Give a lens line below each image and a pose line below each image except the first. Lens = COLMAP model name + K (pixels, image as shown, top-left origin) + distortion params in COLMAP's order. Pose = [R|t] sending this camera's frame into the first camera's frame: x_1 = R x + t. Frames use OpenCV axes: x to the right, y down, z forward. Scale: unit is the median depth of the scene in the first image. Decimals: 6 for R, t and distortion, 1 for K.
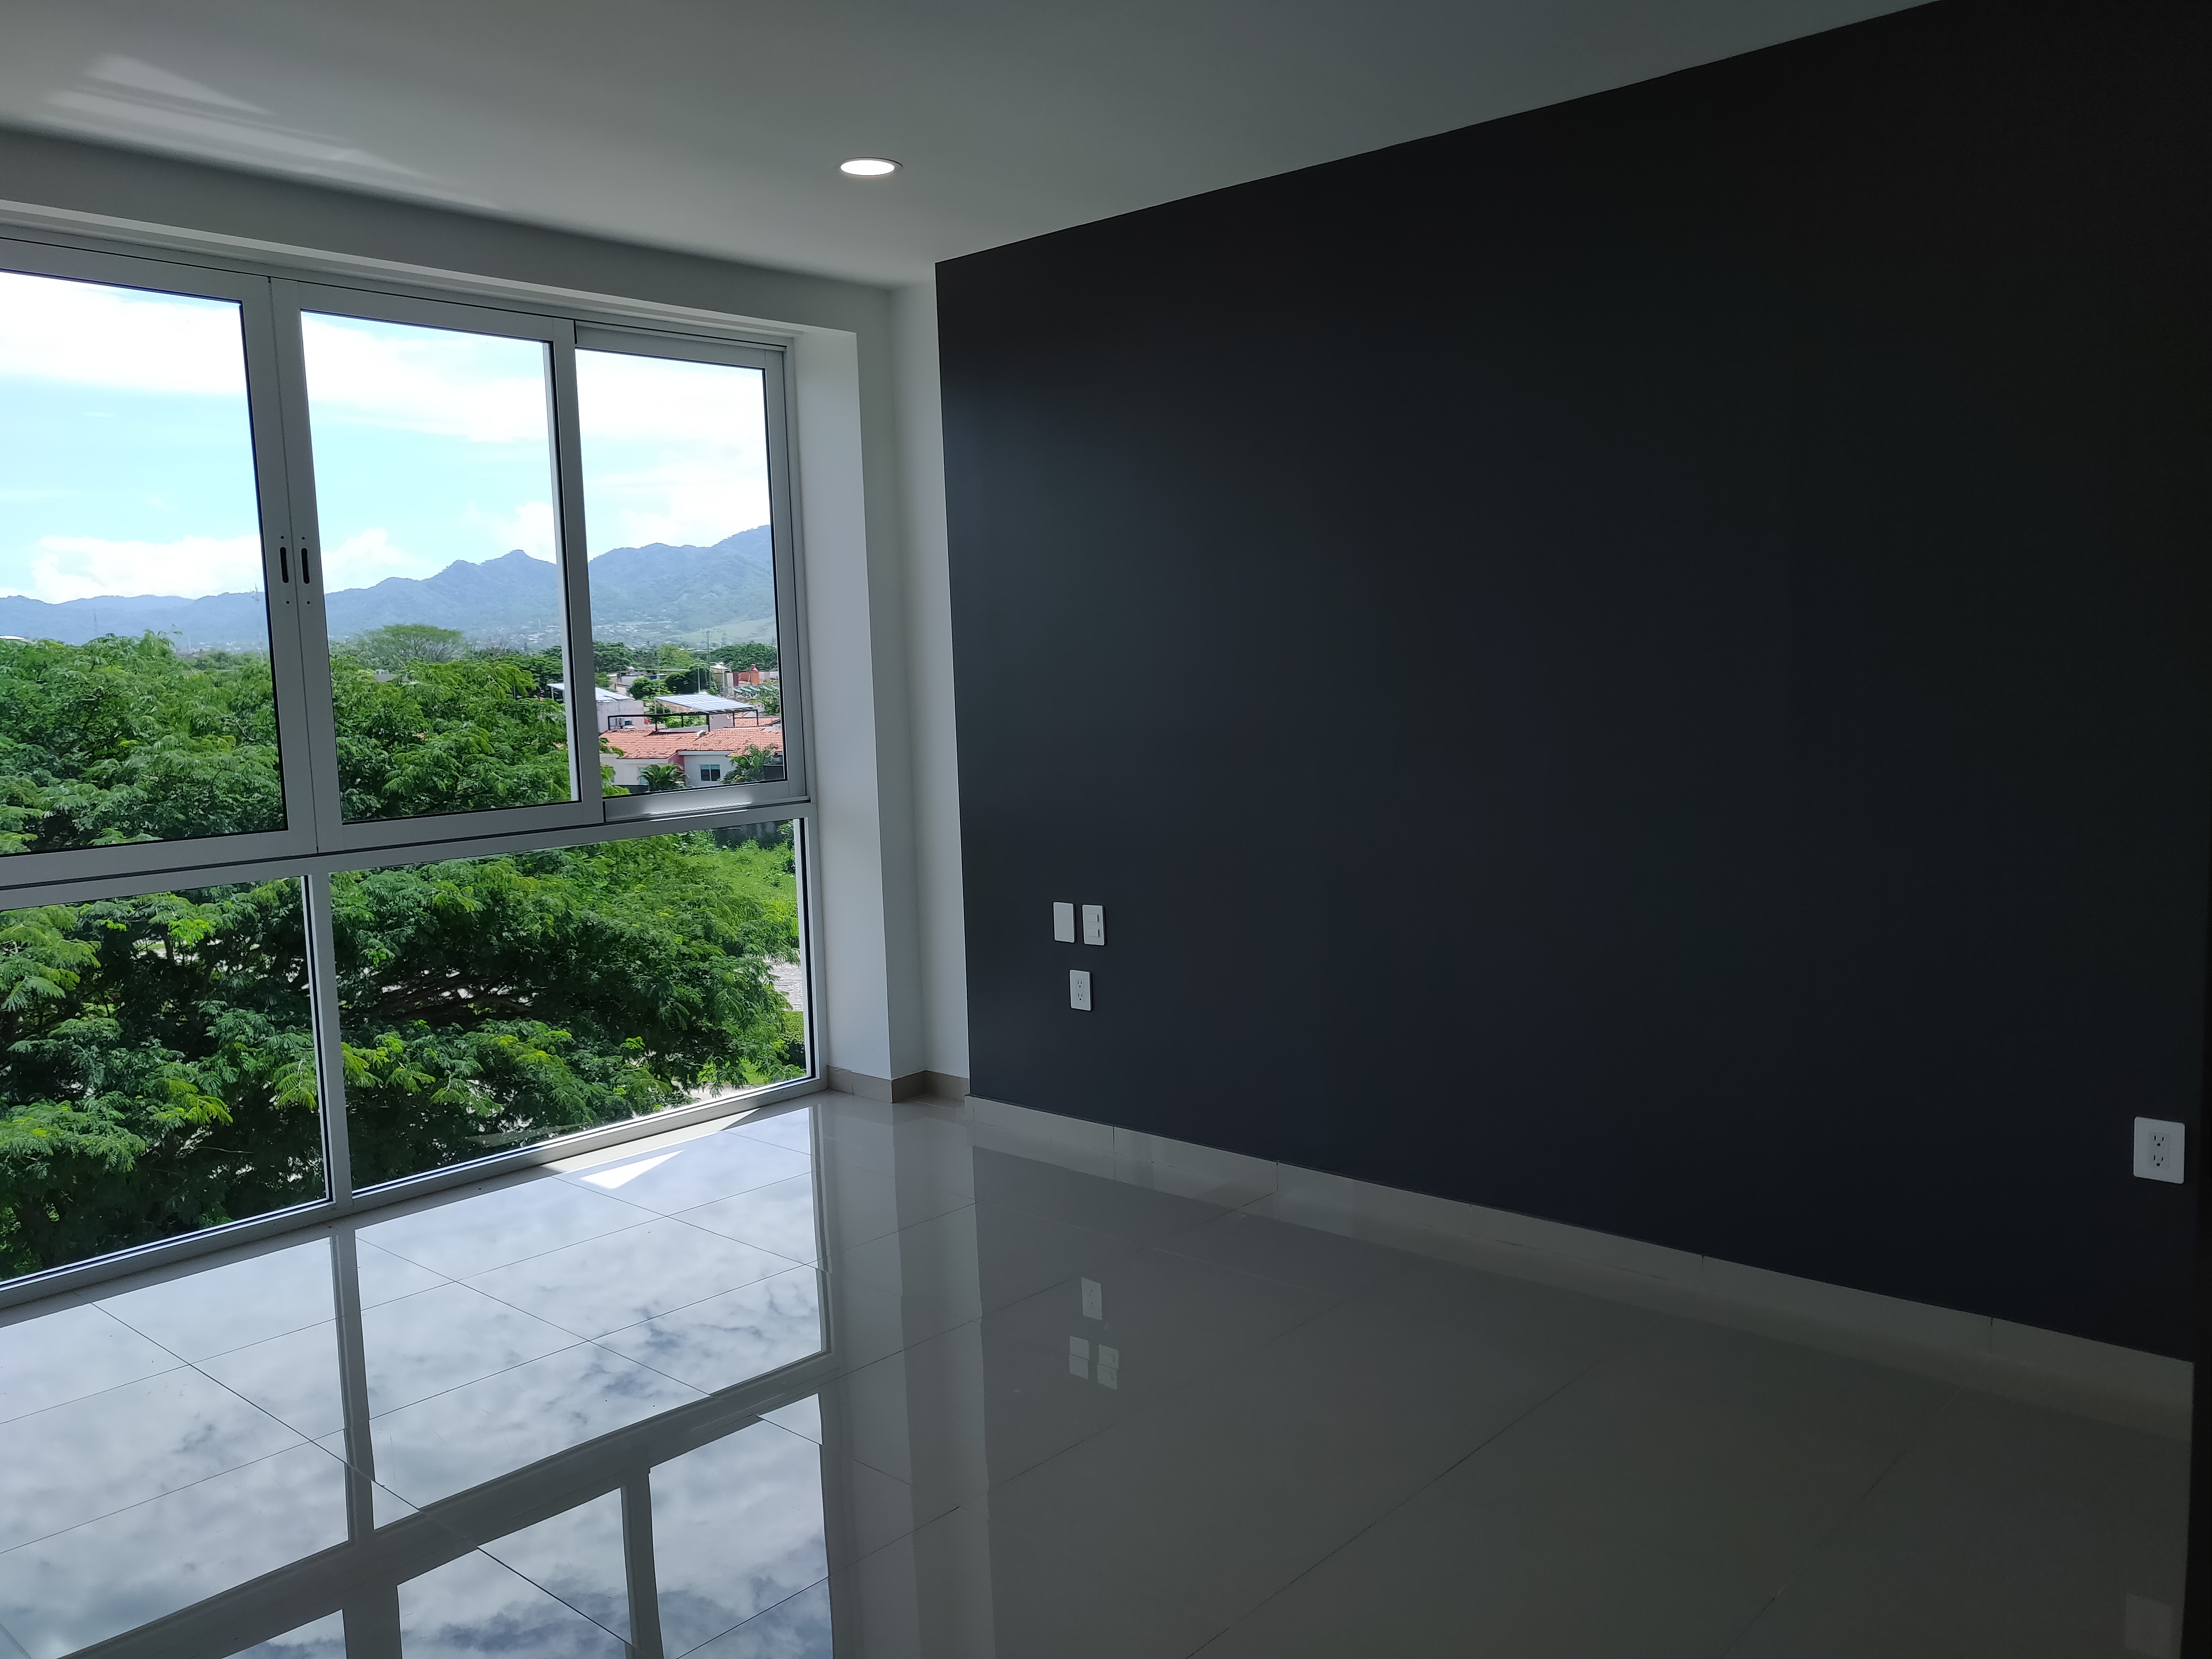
lens RADIAL K [[1722.9, 0, 1106.0], [0, 1722.9, 829.5], [0, 0, 1]] dist [-0.011769, -0.006242]
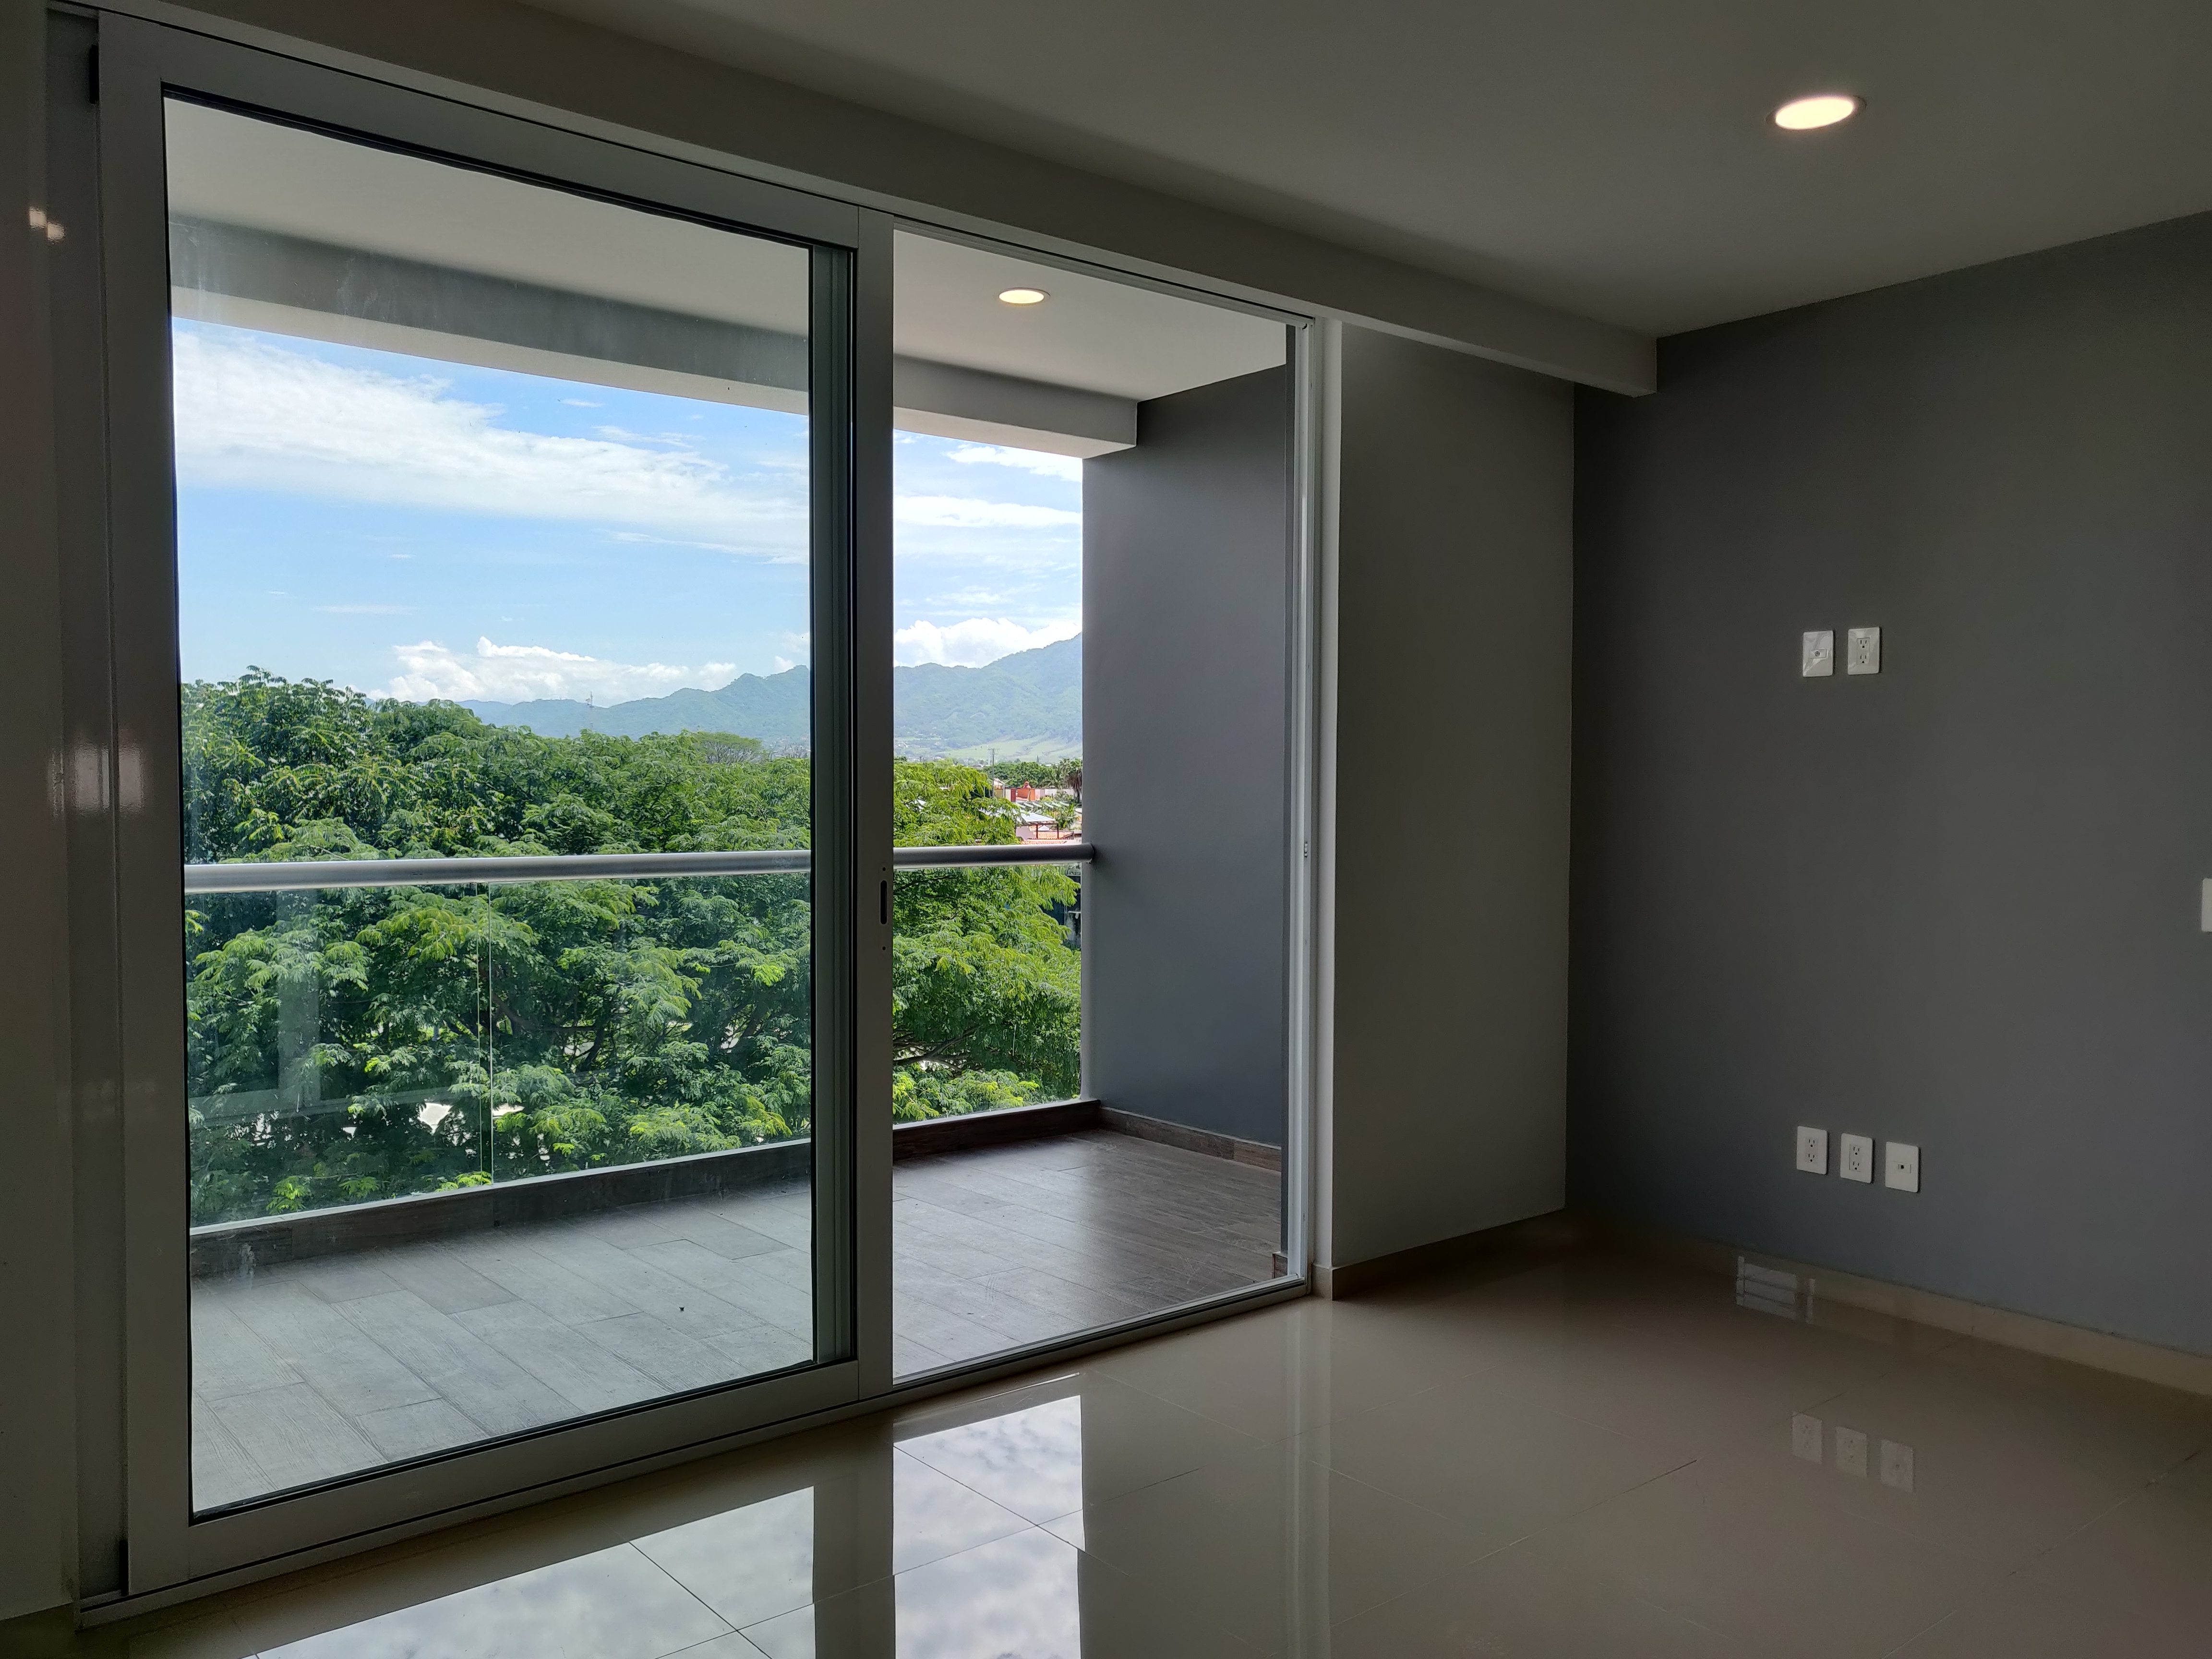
lens RADIAL K [[1722.9, 0, 1106.0], [0, 1722.9, 829.5], [0, 0, 1]] dist [-0.011769, -0.006242]
pose [[0.990113, 0.038155, -0.134984, -0.116781], [-0.047935, 0.996397, -0.069965, 0.026163], [0.131828, 0.075744, 0.988375, -0.163105]]
